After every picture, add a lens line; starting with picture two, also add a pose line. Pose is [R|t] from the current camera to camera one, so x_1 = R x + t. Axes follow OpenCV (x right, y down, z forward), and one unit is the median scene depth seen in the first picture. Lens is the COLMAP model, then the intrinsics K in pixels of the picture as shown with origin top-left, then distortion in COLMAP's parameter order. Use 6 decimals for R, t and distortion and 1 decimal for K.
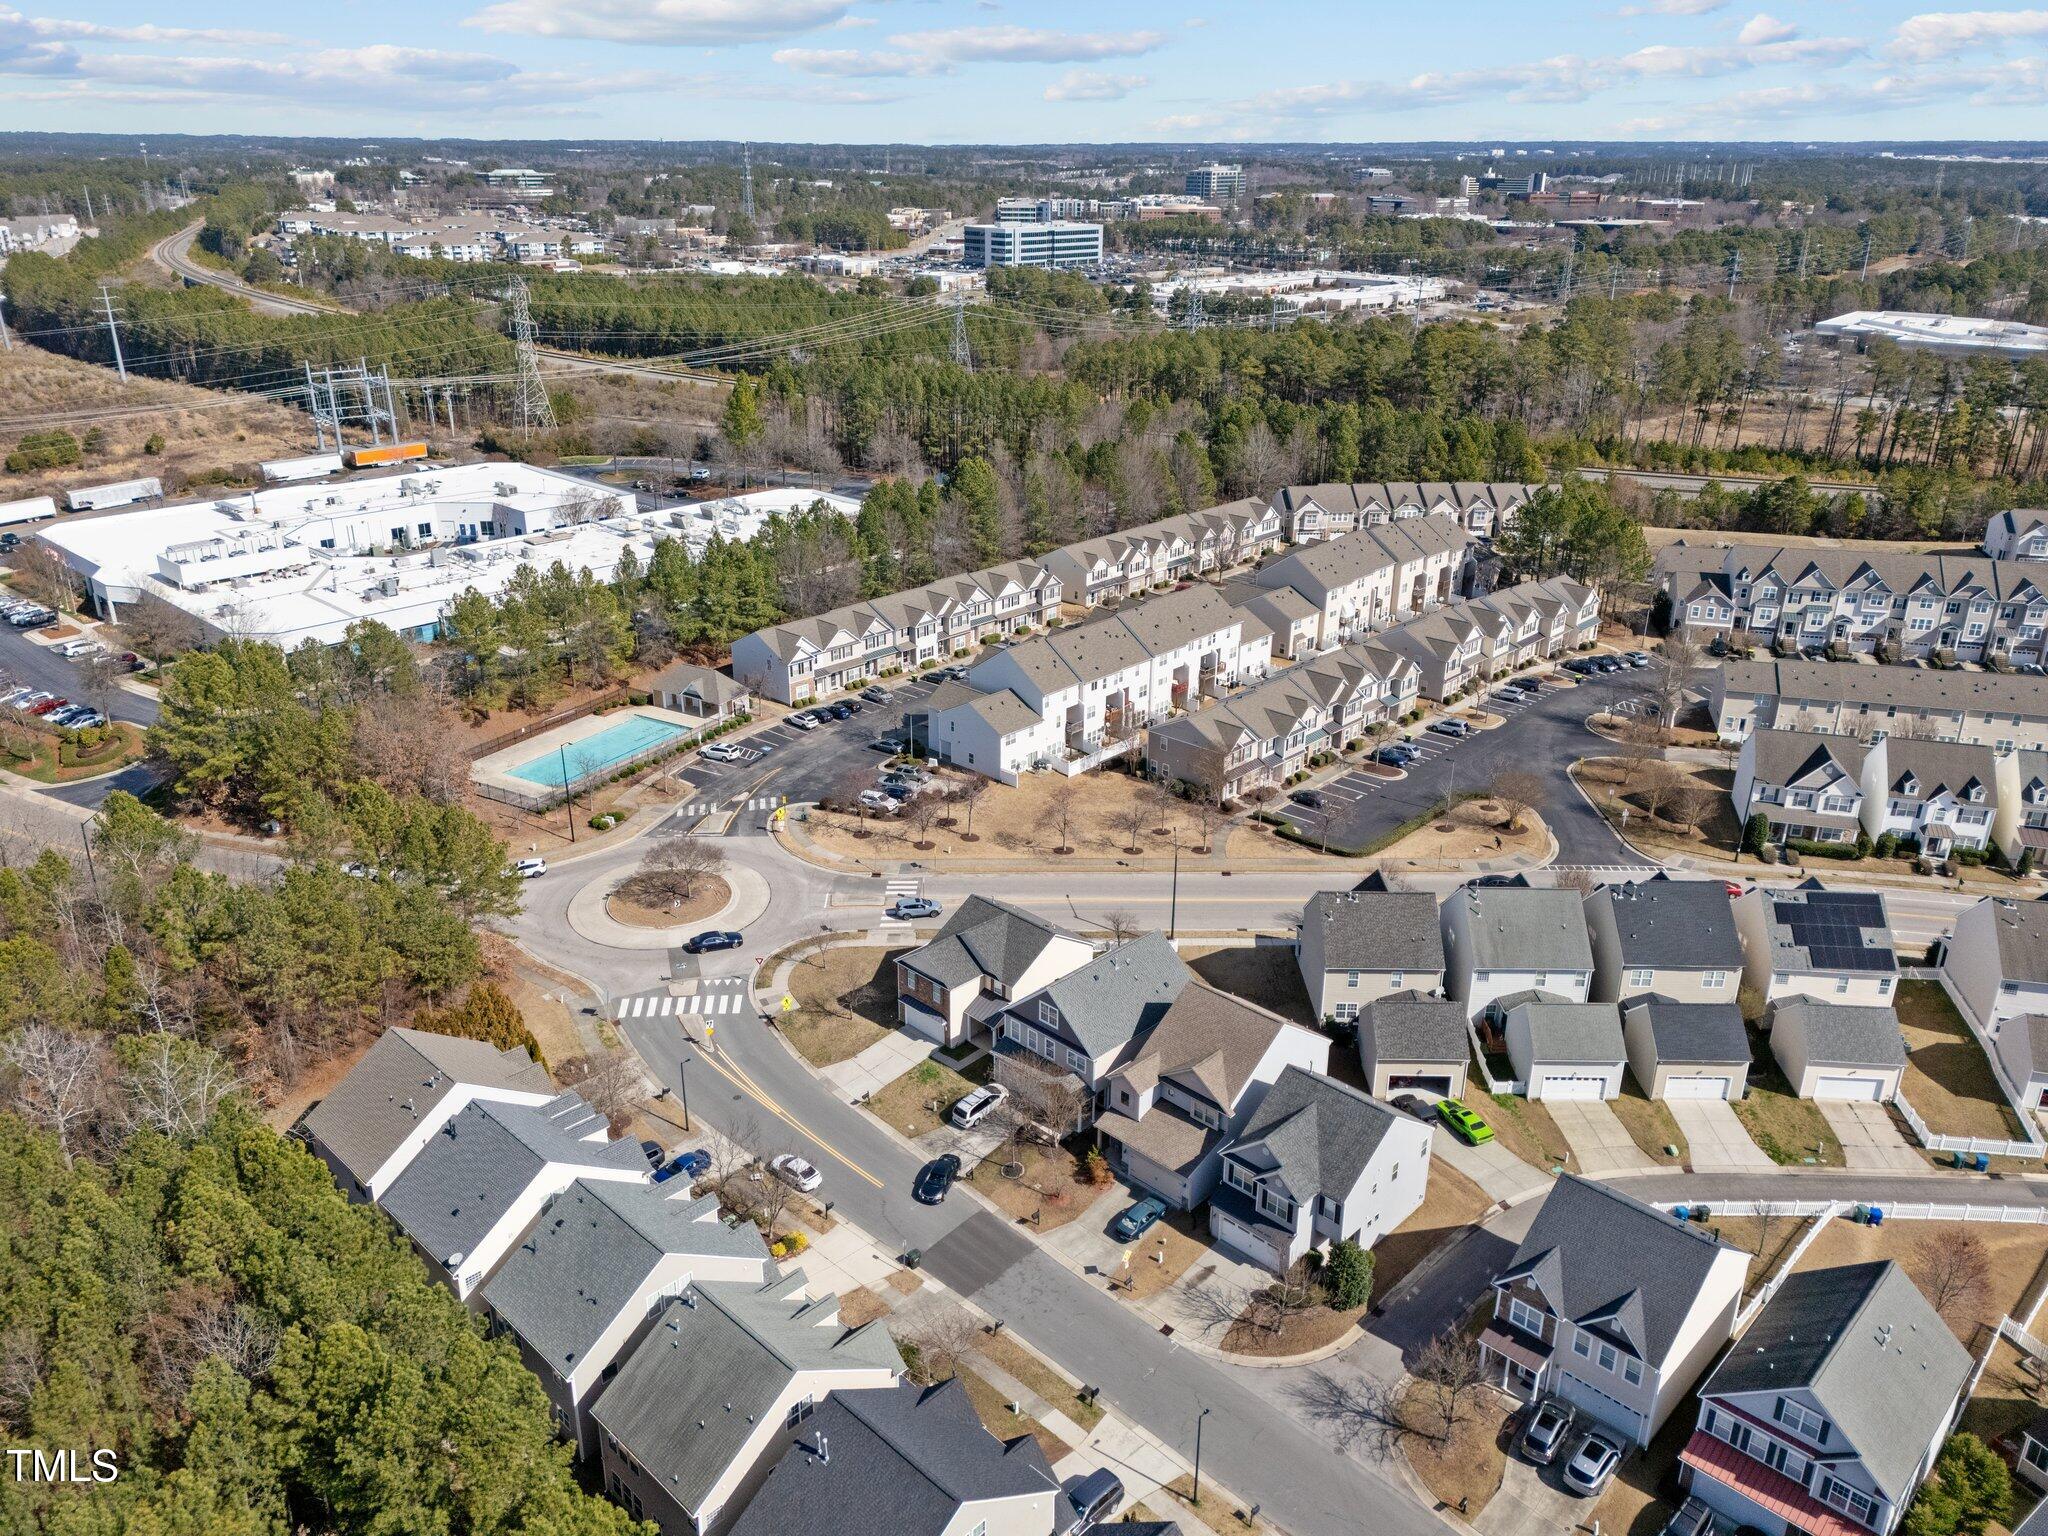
lens RADIAL K [[1493.9, 0, 1026.3], [0, 1493.9, 760.4], [0, 0, 1]] dist [0.078264, -0.073148]
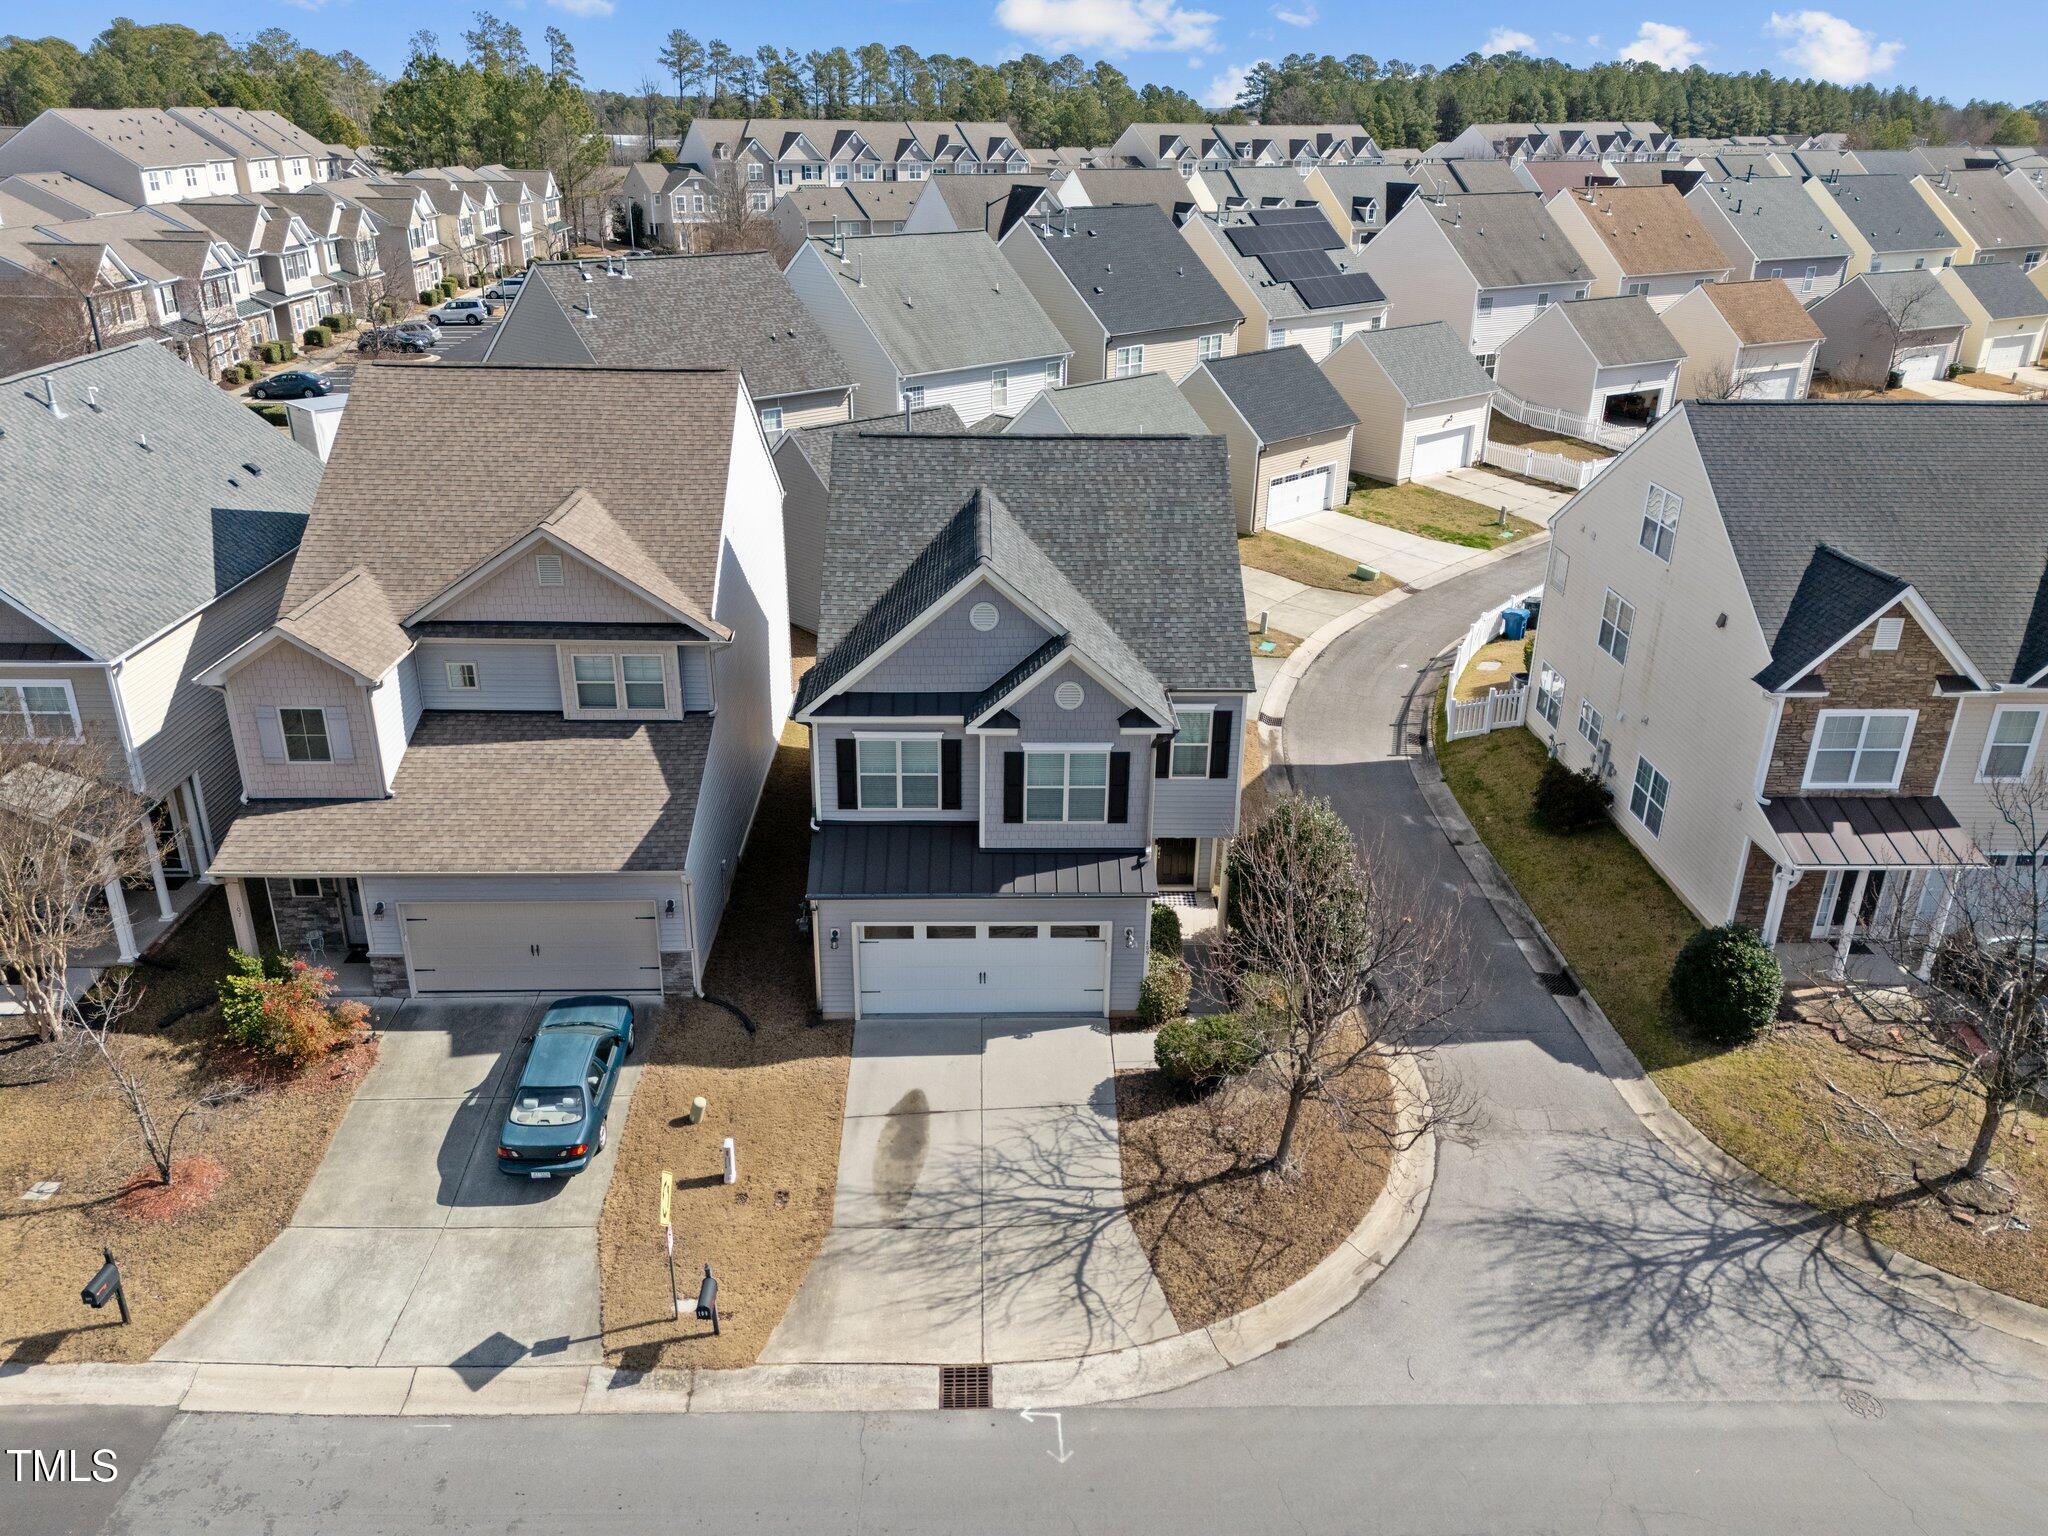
lens RADIAL K [[1493.9, 0, 1026.3], [0, 1493.9, 760.4], [0, 0, 1]] dist [0.078264, -0.073148]
pose [[0.696694, -0.280559, 0.660231, -0.015524], [0.260706, 0.956444, 0.131327, 0.158748], [-0.668319, 0.080631, 0.739492, 0.501712]]
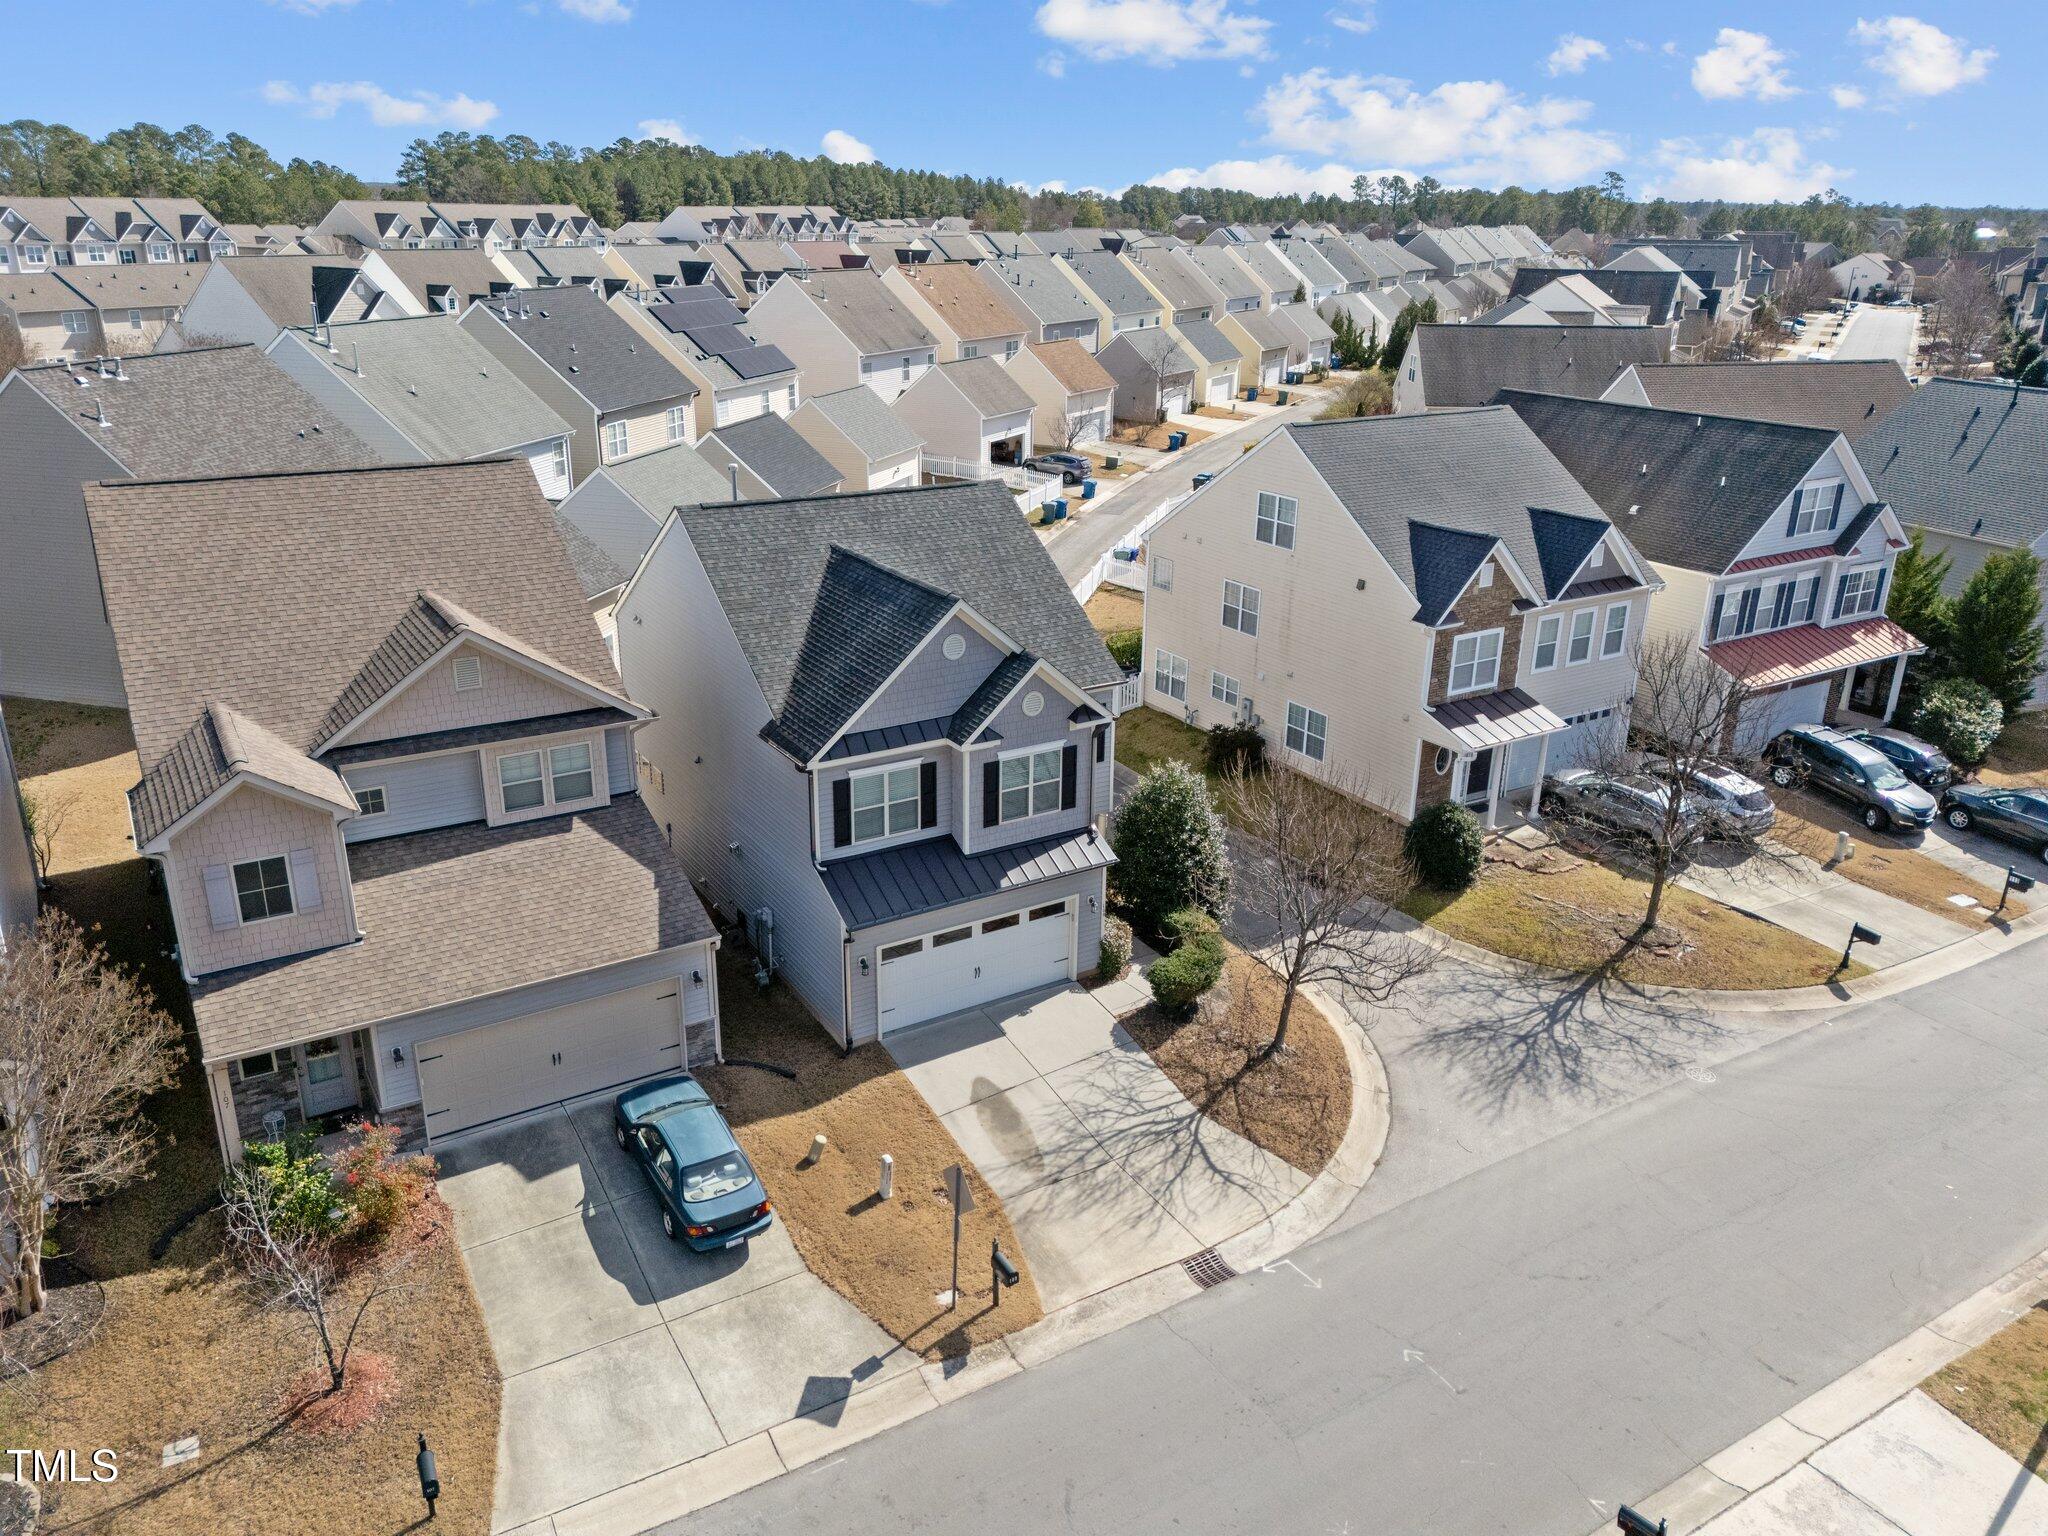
lens RADIAL K [[1493.9, 0, 1026.3], [0, 1493.9, 760.4], [0, 0, 1]] dist [0.078264, -0.073148]
pose [[0.237721, -0.338954, 0.910274, -0.080116], [0.352012, 0.903497, 0.244501, 0.133249], [-0.905305, 0.262304, 0.334096, 0.562517]]
